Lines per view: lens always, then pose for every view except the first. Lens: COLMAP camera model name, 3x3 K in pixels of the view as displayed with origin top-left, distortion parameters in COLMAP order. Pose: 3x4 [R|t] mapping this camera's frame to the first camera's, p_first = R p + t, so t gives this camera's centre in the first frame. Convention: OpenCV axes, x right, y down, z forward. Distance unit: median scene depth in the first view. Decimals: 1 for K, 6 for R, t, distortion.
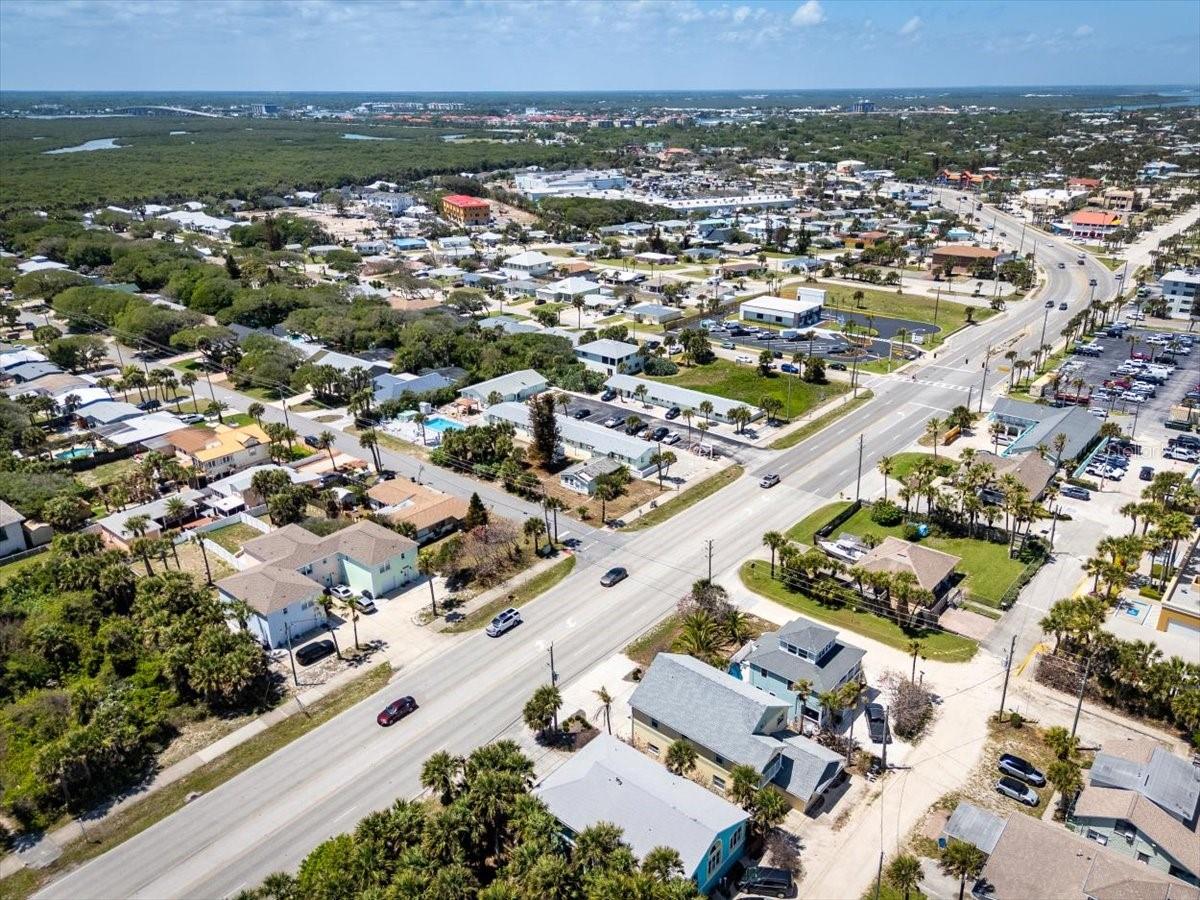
lens RADIAL K [[881.0, 0, 604.7], [0, 881.0, 449.6], [0, 0, 1]] dist [0.067576, -0.073531]
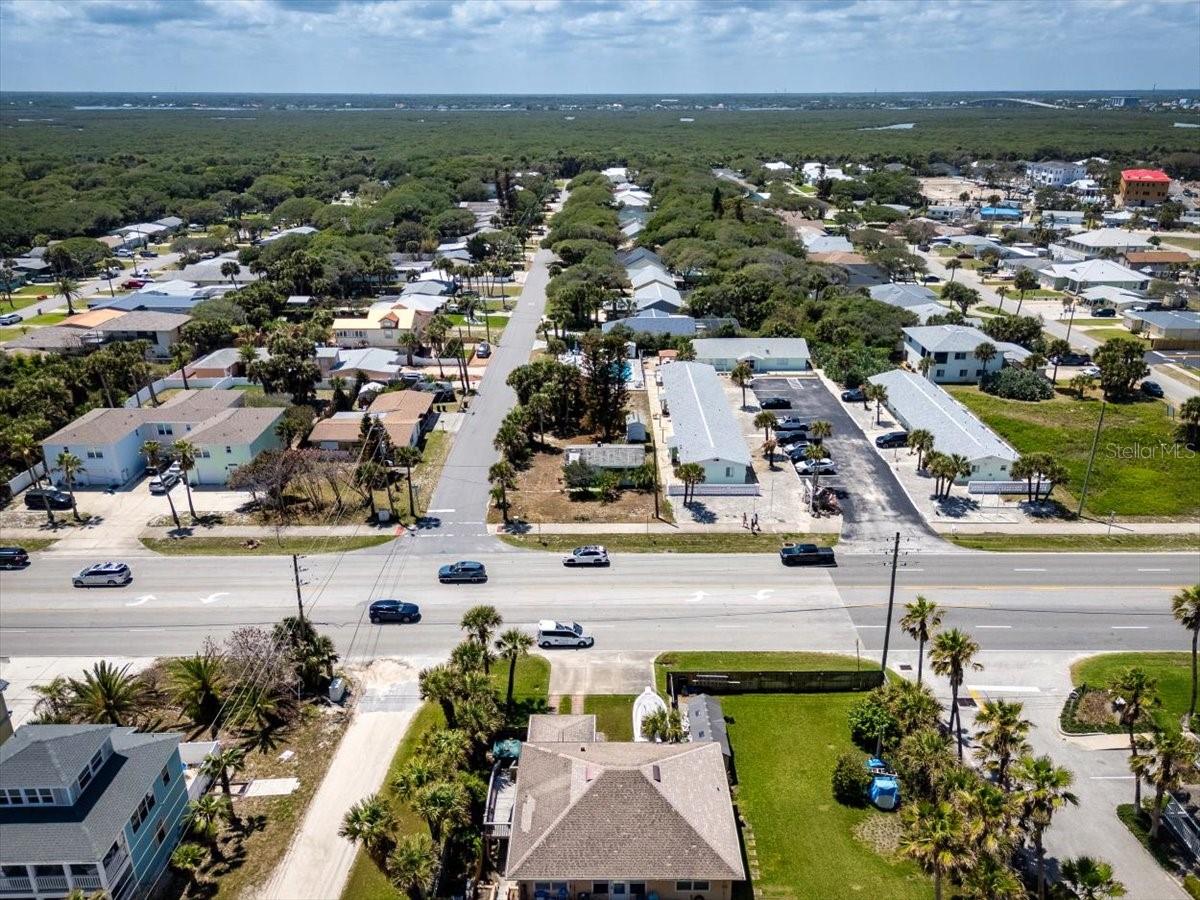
lens RADIAL K [[885.1, 0, 605.0], [0, 885.1, 449.4], [0, 0, 1]] dist [0.049420, -0.035909]
pose [[0.646521, 0.286381, -0.707104, 0.382116], [-0.287596, 0.949977, 0.121790, -0.052857], [0.706611, 0.124621, 0.696542, 0.443850]]
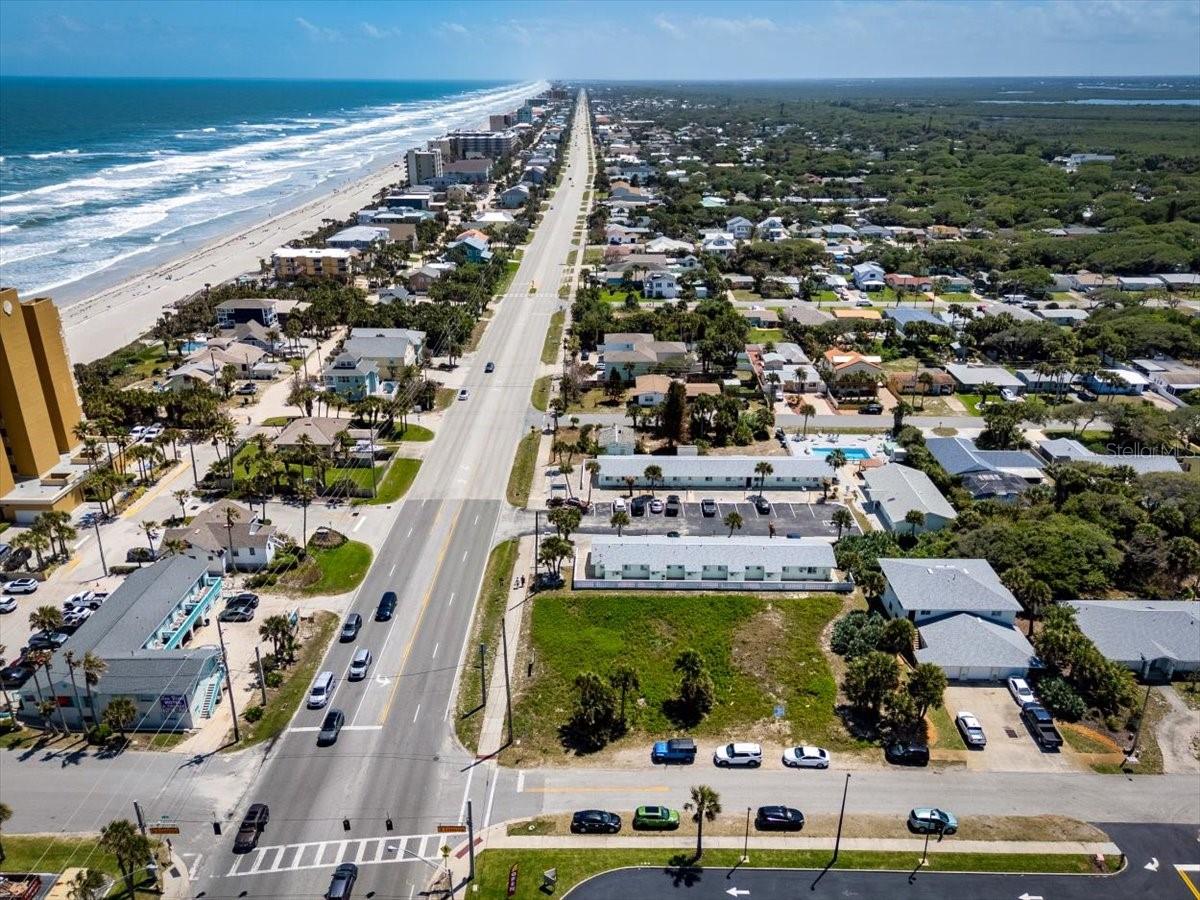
lens RADIAL K [[885.1, 0, 605.0], [0, 885.1, 449.4], [0, 0, 1]] dist [0.049420, -0.035909]
pose [[-0.771188, 0.248308, -0.586185, 0.521322], [-0.238580, 0.740955, 0.627746, -0.529439], [0.590211, 0.623962, -0.512174, 1.291313]]
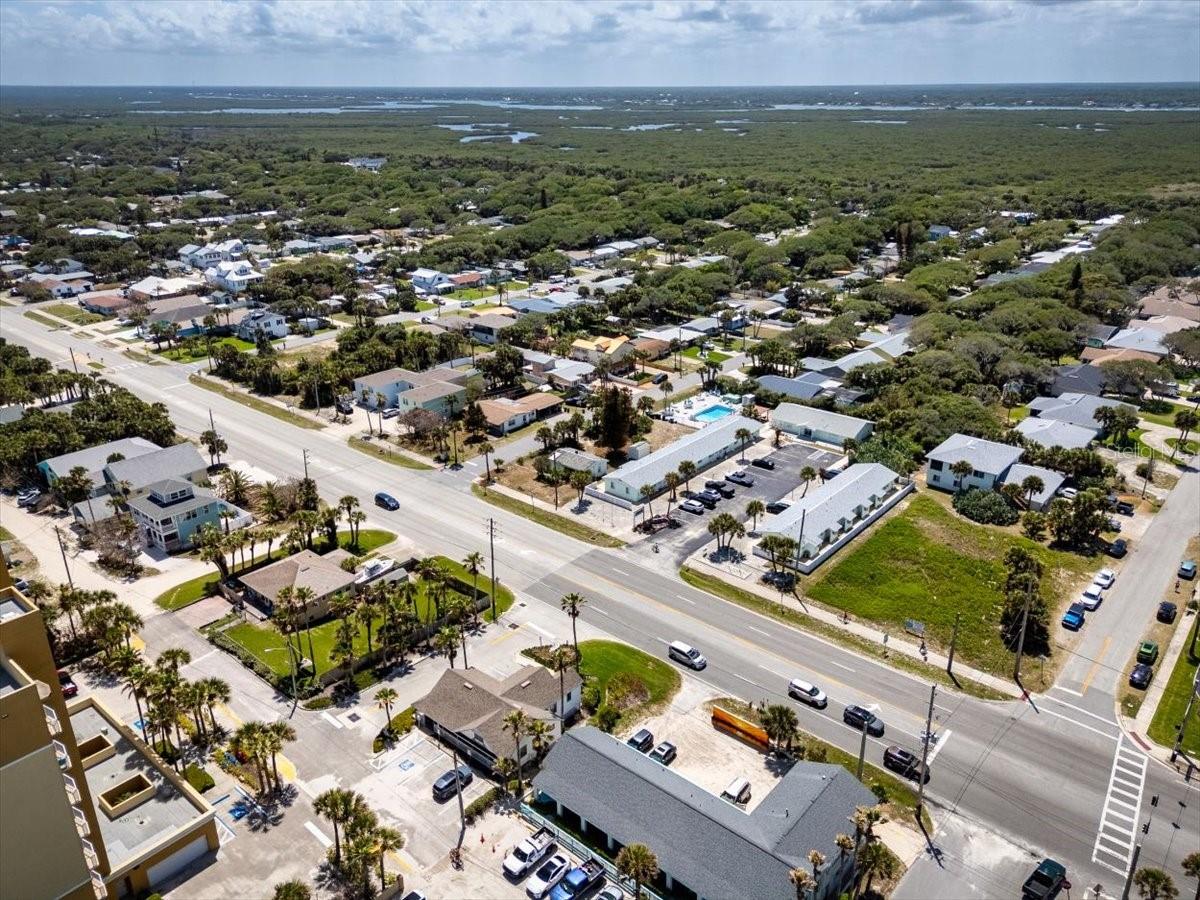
lens RADIAL K [[885.1, 0, 605.0], [0, 885.1, 449.4], [0, 0, 1]] dist [0.049420, -0.035909]
pose [[-0.004834, 0.381939, -0.924175, 0.776707], [-0.373169, 0.856735, 0.356019, -0.305407], [0.927751, 0.346595, 0.138387, 0.737652]]
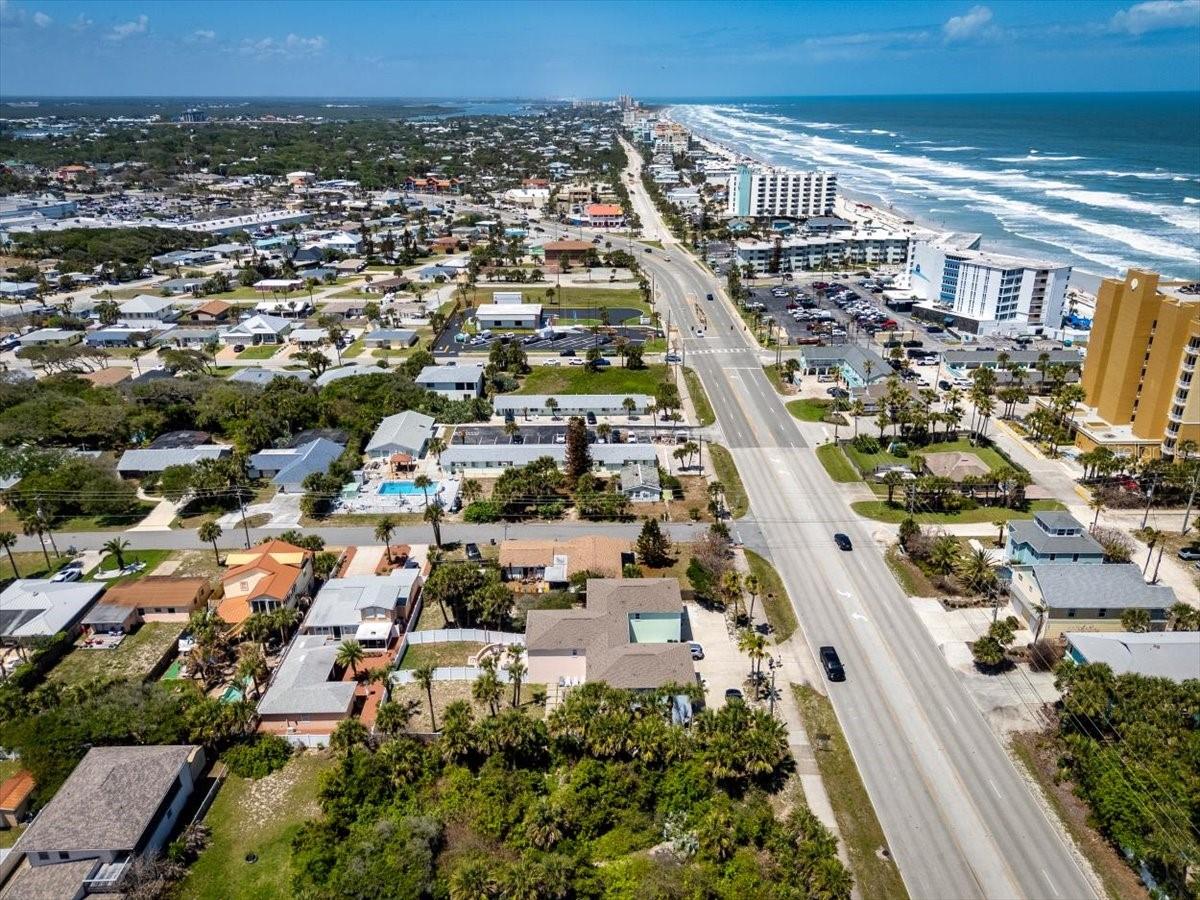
lens RADIAL K [[881.0, 0, 604.7], [0, 881.0, 449.6], [0, 0, 1]] dist [0.067576, -0.073531]
pose [[0.755321, -0.240924, 0.609463, -0.546294], [0.246816, 0.966077, 0.076011, -0.080174], [-0.607101, 0.093012, 0.789162, 0.187485]]
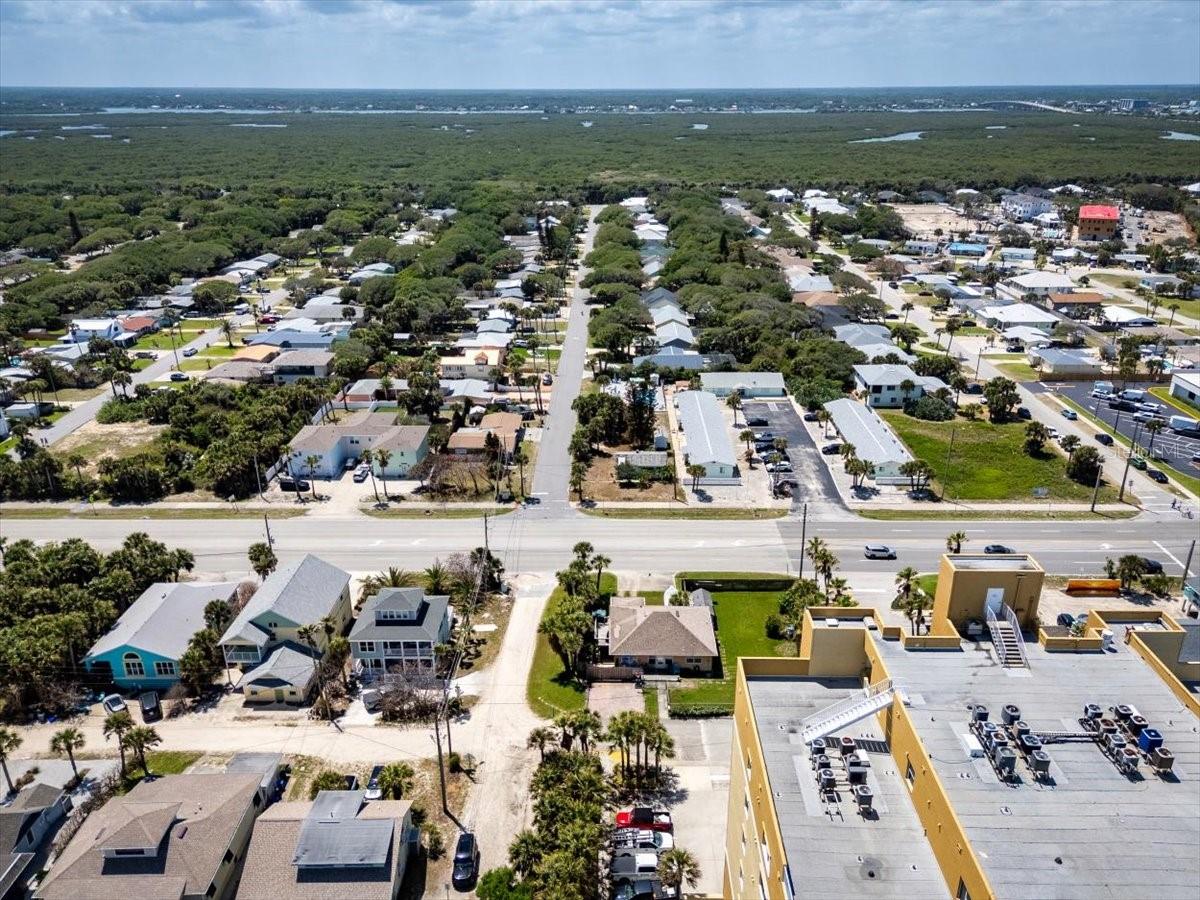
lens RADIAL K [[881.0, 0, 604.7], [0, 881.0, 449.6], [0, 0, 1]] dist [0.067576, -0.073531]
pose [[0.634638, 0.294620, -0.714446, 0.574986], [-0.290832, 0.947568, 0.132410, -0.092777], [0.715997, 0.123752, 0.687048, 0.217954]]
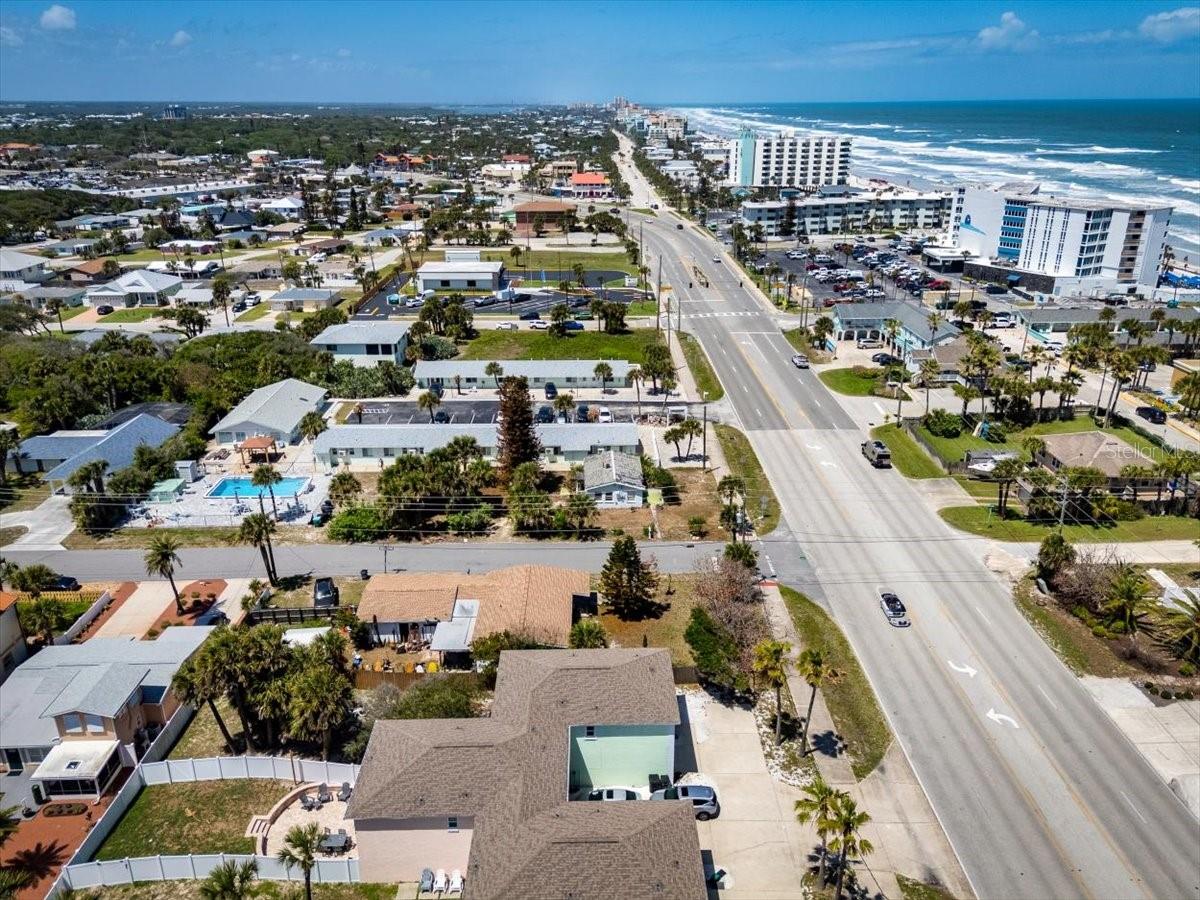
lens RADIAL K [[885.1, 0, 605.0], [0, 885.1, 449.4], [0, 0, 1]] dist [0.049420, -0.035909]
pose [[0.751666, -0.236431, 0.615709, -0.354775], [0.246575, 0.966582, 0.070143, -0.034898], [-0.611717, 0.099094, 0.784845, 0.401861]]
